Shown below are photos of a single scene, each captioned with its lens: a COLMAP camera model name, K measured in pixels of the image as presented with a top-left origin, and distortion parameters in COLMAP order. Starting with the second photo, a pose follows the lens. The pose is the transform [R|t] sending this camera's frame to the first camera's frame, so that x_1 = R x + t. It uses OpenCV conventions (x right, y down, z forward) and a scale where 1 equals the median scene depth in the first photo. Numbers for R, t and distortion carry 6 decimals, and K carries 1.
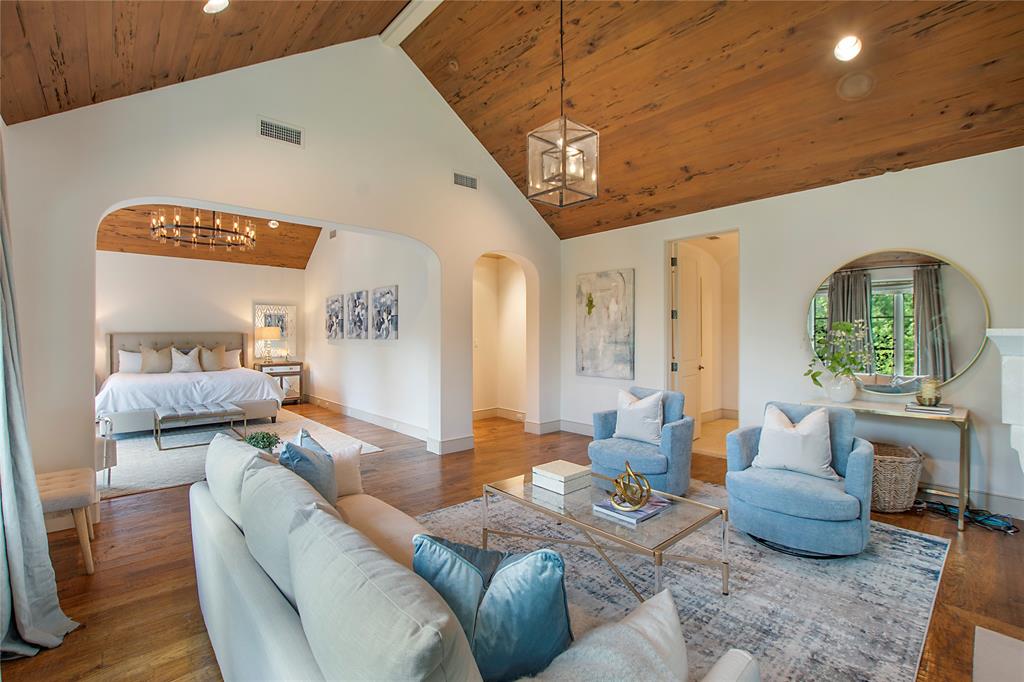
lens RADIAL K [[461.2, 0, 501.8], [0, 461.2, 335.7], [0, 0, 1]] dist [-0.023371, 0.000138]
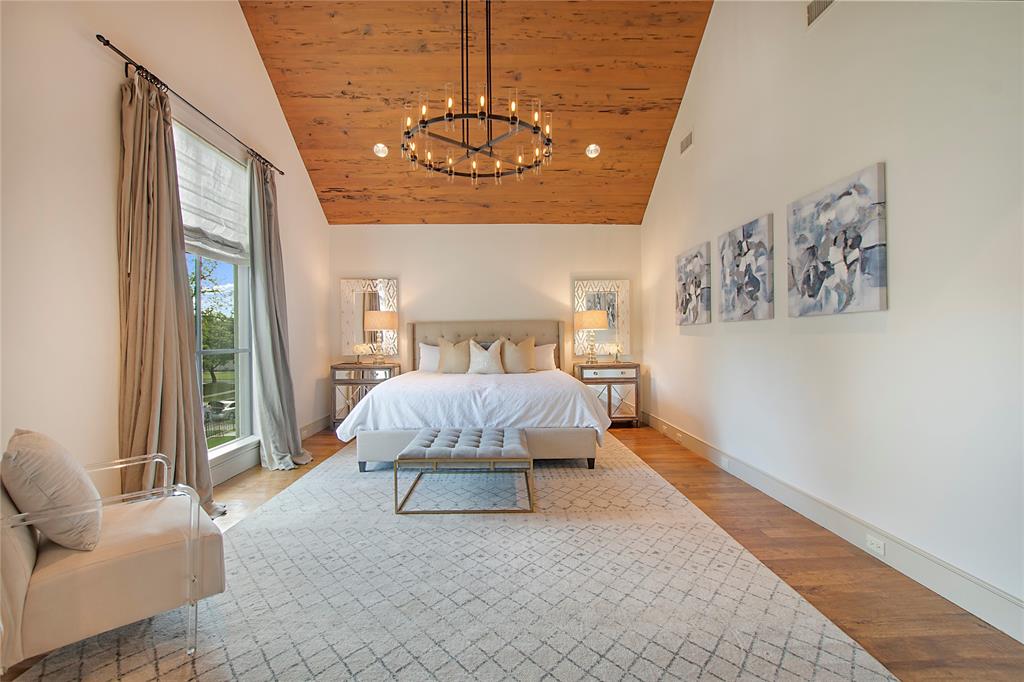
lens RADIAL K [[461.2, 0, 501.8], [0, 461.2, 335.7], [0, 0, 1]] dist [-0.023371, 0.000138]
pose [[0.763018, -0.009582, -0.646306, -0.186759], [0.009336, 0.999949, -0.003803, 0.021541], [0.646310, -0.003132, 0.763069, 0.436924]]
